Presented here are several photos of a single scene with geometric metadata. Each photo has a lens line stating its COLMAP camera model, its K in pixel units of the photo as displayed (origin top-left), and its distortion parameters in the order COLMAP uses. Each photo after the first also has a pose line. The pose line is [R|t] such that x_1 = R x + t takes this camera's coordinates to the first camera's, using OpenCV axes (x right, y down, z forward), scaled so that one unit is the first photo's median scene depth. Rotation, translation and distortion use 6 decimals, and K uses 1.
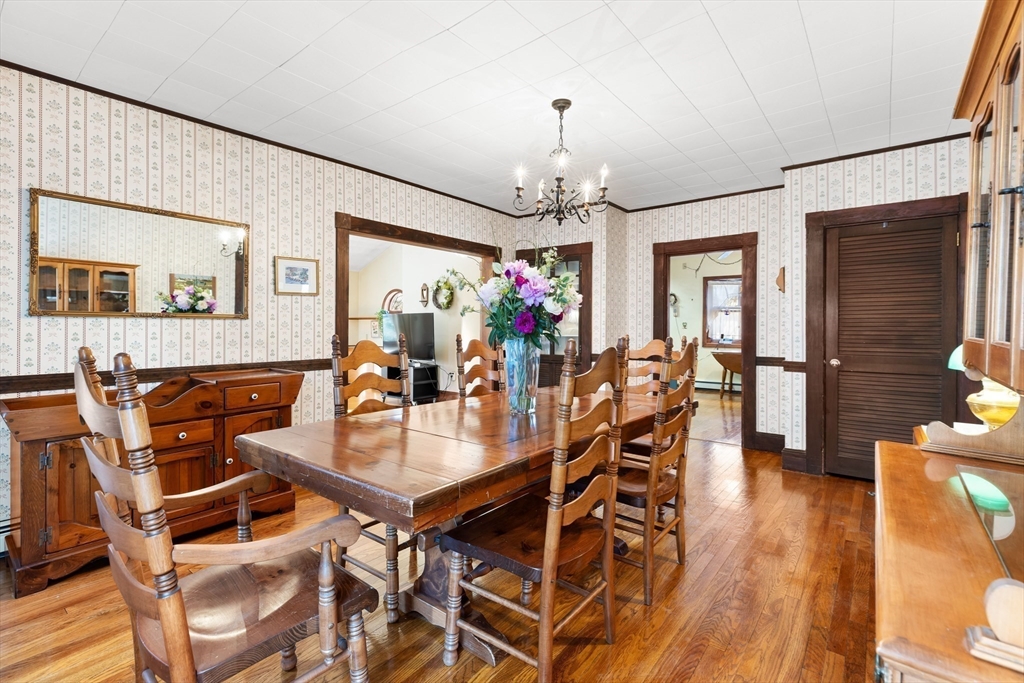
lens RADIAL K [[464.9, 0, 505.4], [0, 464.9, 331.6], [0, 0, 1]] dist [0.008374, -0.000222]
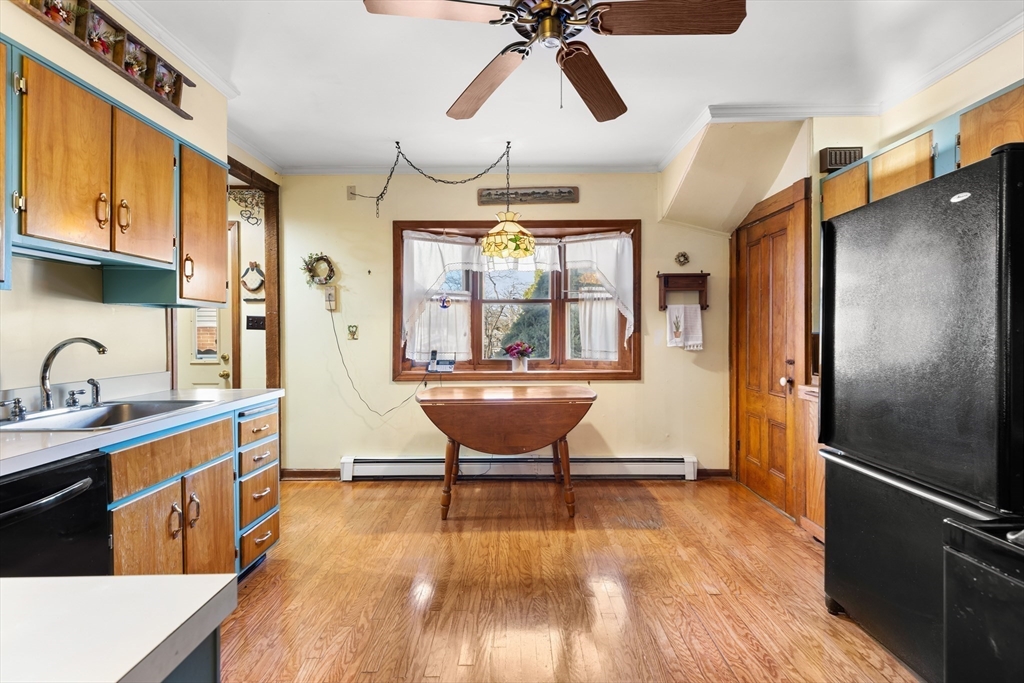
lens RADIAL K [[464.9, 0, 508.3], [0, 464.9, 343.5], [0, 0, 1]] dist [0.008374, -0.000222]
pose [[0.794233, -0.012524, 0.607484, 0.242945], [0.017272, 0.999849, -0.001968, 0.000362], [-0.607368, 0.012056, 0.794329, 0.586044]]
